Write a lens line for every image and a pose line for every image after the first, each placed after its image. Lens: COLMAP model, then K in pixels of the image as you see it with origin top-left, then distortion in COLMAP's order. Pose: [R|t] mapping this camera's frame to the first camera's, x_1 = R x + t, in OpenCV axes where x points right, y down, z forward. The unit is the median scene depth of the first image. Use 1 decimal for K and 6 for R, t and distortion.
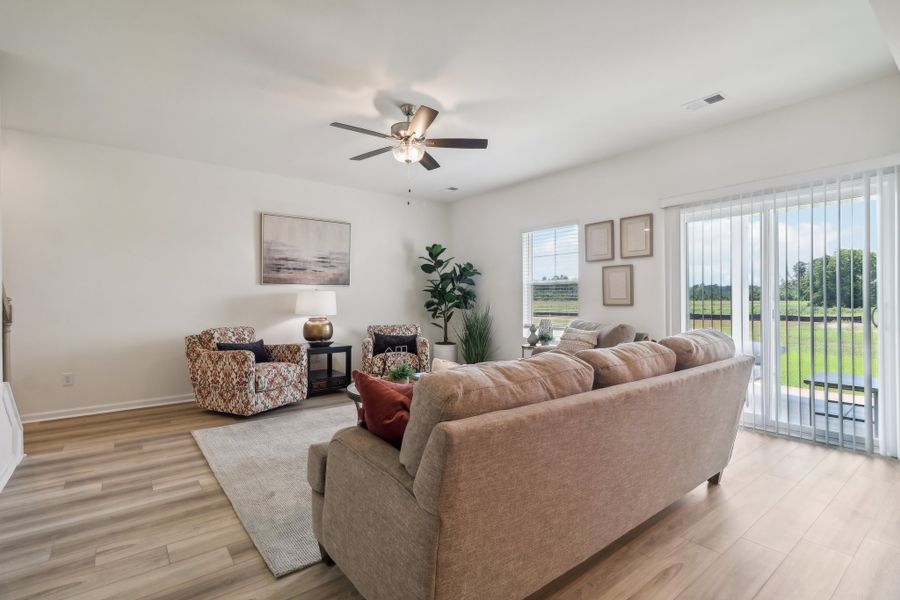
lens RADIAL K [[424.8, 0, 444.3], [0, 424.8, 298.4], [0, 0, 1]] dist [0.001574, 0.000156]
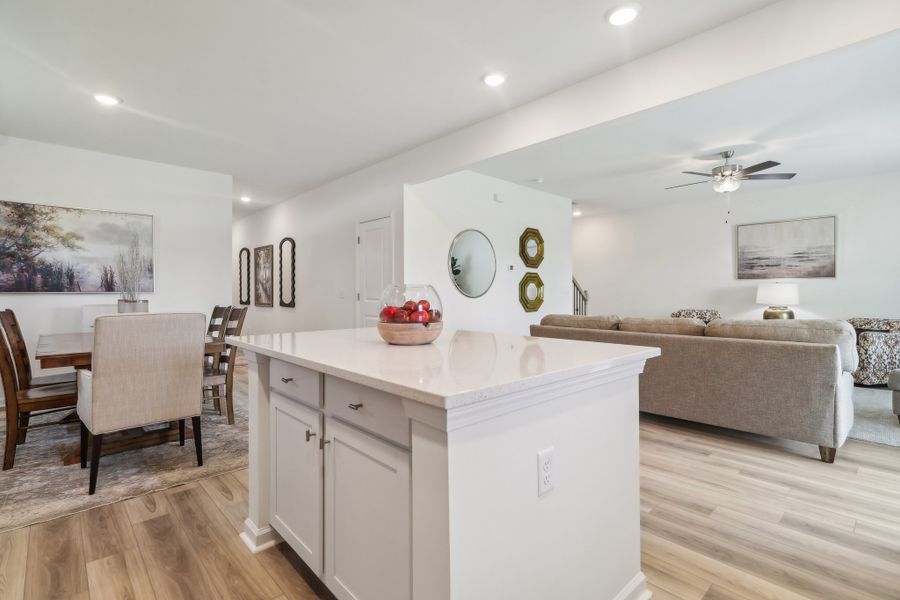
lens RADIAL K [[424.8, 0, 446.1], [0, 424.8, 295.1], [0, 0, 1]] dist [0.001574, 0.000156]
pose [[0.092810, 0.011088, -0.995622, 0.784087], [0.004547, 0.999923, 0.011560, -0.003503], [0.995673, -0.005599, 0.092752, -0.025251]]
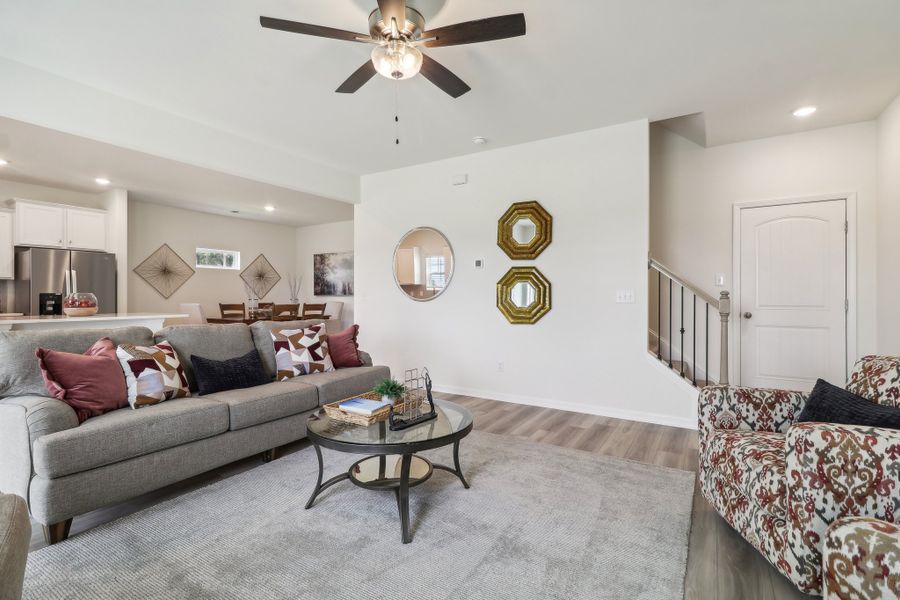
lens RADIAL K [[424.8, 0, 452.9], [0, 424.8, 298.1], [0, 0, 1]] dist [0.001574, 0.000156]
pose [[-0.936183, 0.007238, -0.351437, 0.034426], [0.006146, 0.999972, 0.004222, 0.003967], [0.351458, 0.001793, -0.936202, 1.031578]]
